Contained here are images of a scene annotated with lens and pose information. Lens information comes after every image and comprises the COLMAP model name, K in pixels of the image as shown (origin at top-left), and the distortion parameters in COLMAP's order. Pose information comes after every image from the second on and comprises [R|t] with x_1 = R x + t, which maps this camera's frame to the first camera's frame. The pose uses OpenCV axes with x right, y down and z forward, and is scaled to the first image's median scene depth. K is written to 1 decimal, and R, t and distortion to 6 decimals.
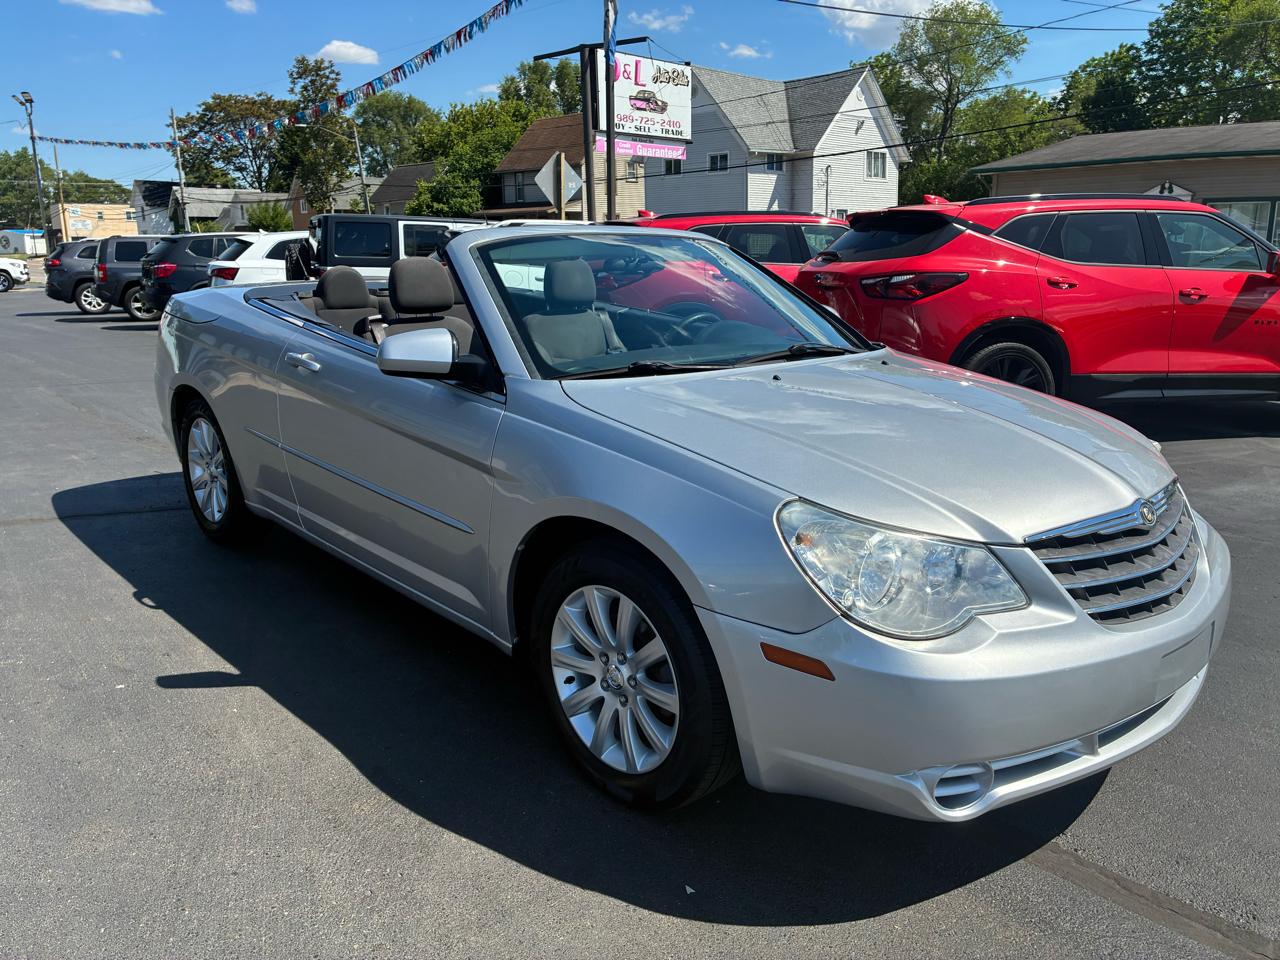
lens RADIAL K [[944.7, 0, 645.8], [0, 944.7, 484.5], [0, 0, 1]] dist [0.078295, -0.091187]
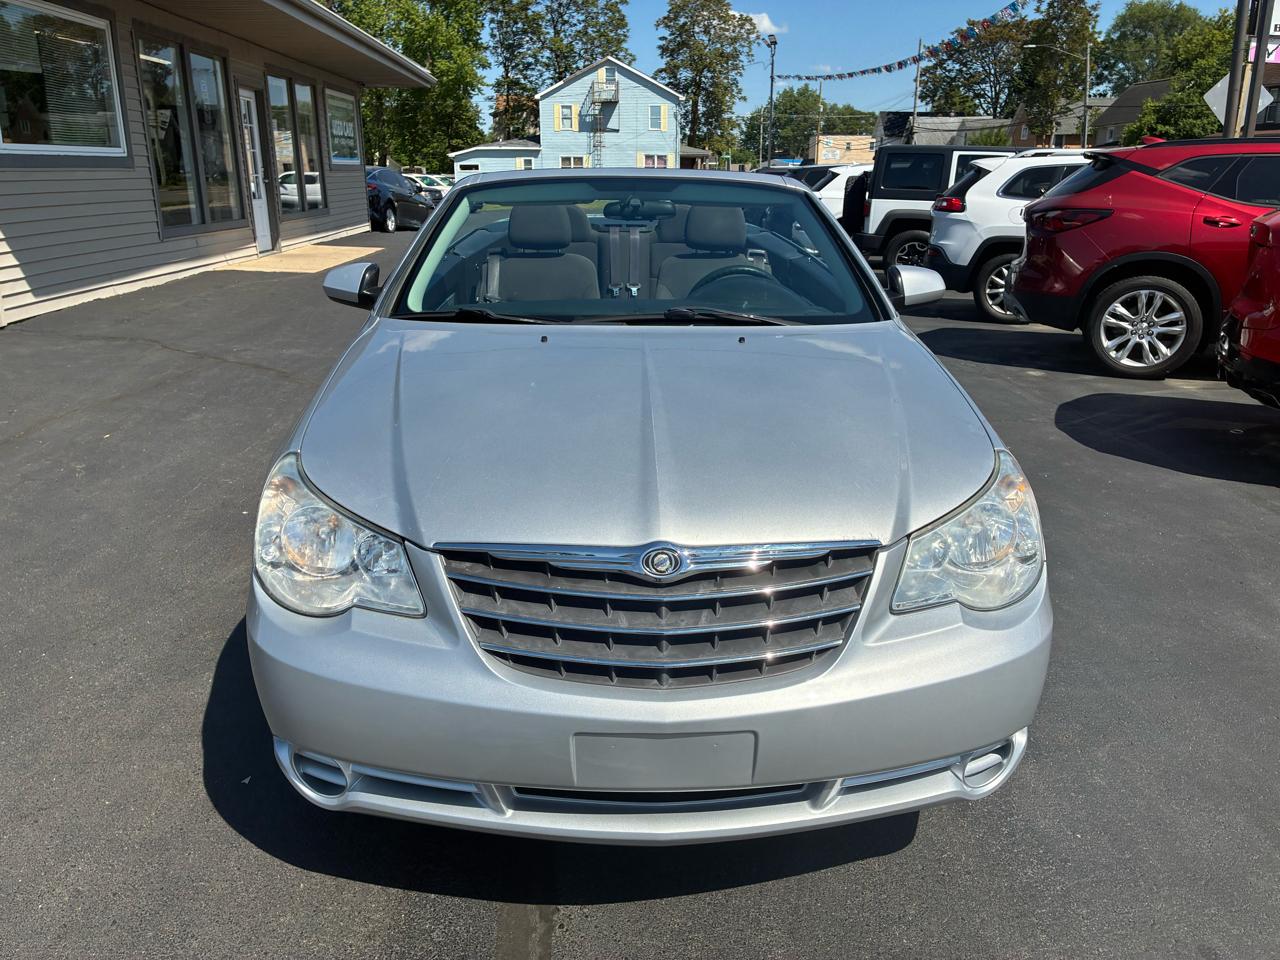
lens RADIAL K [[944.7, 0, 645.8], [0, 944.7, 484.5], [0, 0, 1]] dist [0.078295, -0.091187]
pose [[0.768994, 0.208372, -0.604343, 0.389266], [-0.166156, 0.978043, 0.125796, -0.051124], [0.617285, 0.003679, 0.786731, 0.153552]]
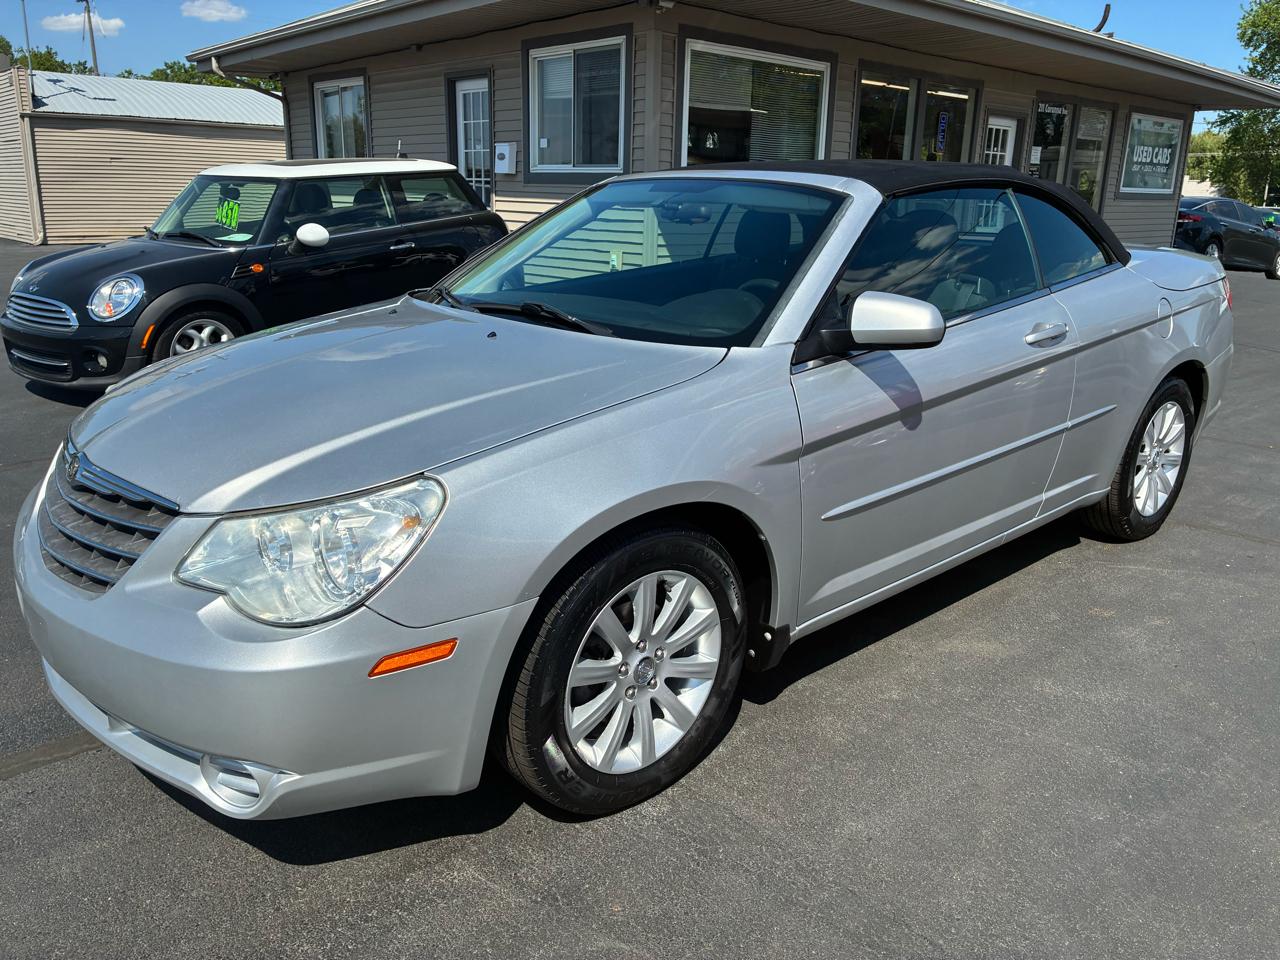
lens RADIAL K [[942.6, 0, 639.2], [0, 942.6, 477.8], [0, 0, 1]] dist [0.067345, -0.072834]
pose [[0.011985, 0.295055, -0.955405, 0.577744], [-0.267974, 0.921471, 0.281214, -0.150732], [0.963352, 0.252653, 0.090111, 0.585325]]
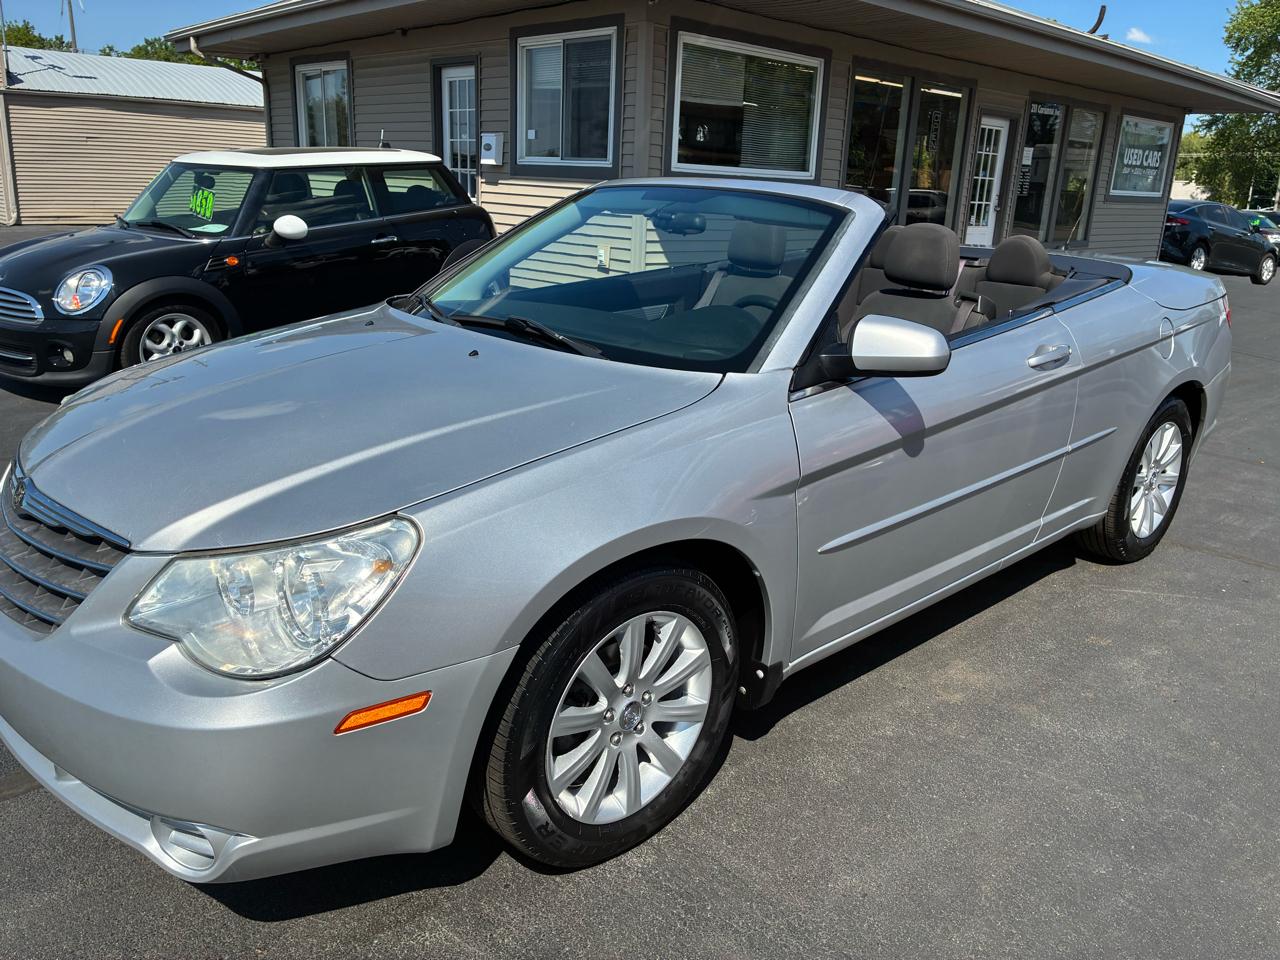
lens RADIAL K [[944.7, 0, 645.8], [0, 944.7, 484.5], [0, 0, 1]] dist [0.078295, -0.091187]
pose [[0.030075, 0.309773, -0.950335, 0.552826], [-0.287149, 0.913365, 0.288635, -0.159773], [0.957414, 0.264207, 0.116421, 0.581065]]
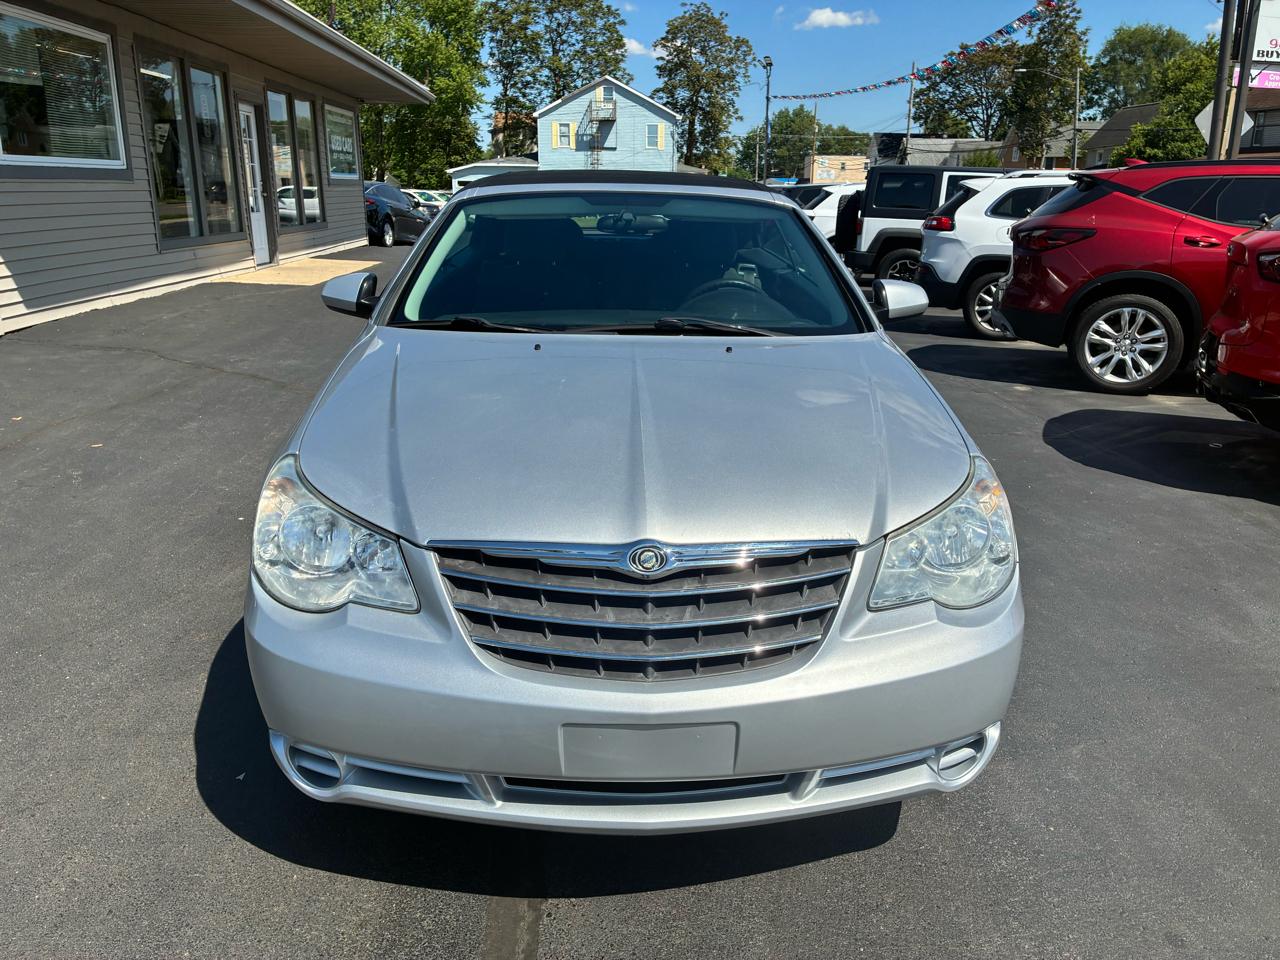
lens RADIAL K [[943.6, 0, 654.1], [0, 943.6, 480.2], [0, 0, 1]] dist [0.072614, -0.079273]
pose [[0.776022, 0.199803, -0.598222, 0.399829], [-0.172269, 0.979576, 0.103702, -0.048194], [0.606724, 0.022580, 0.794592, 0.145912]]
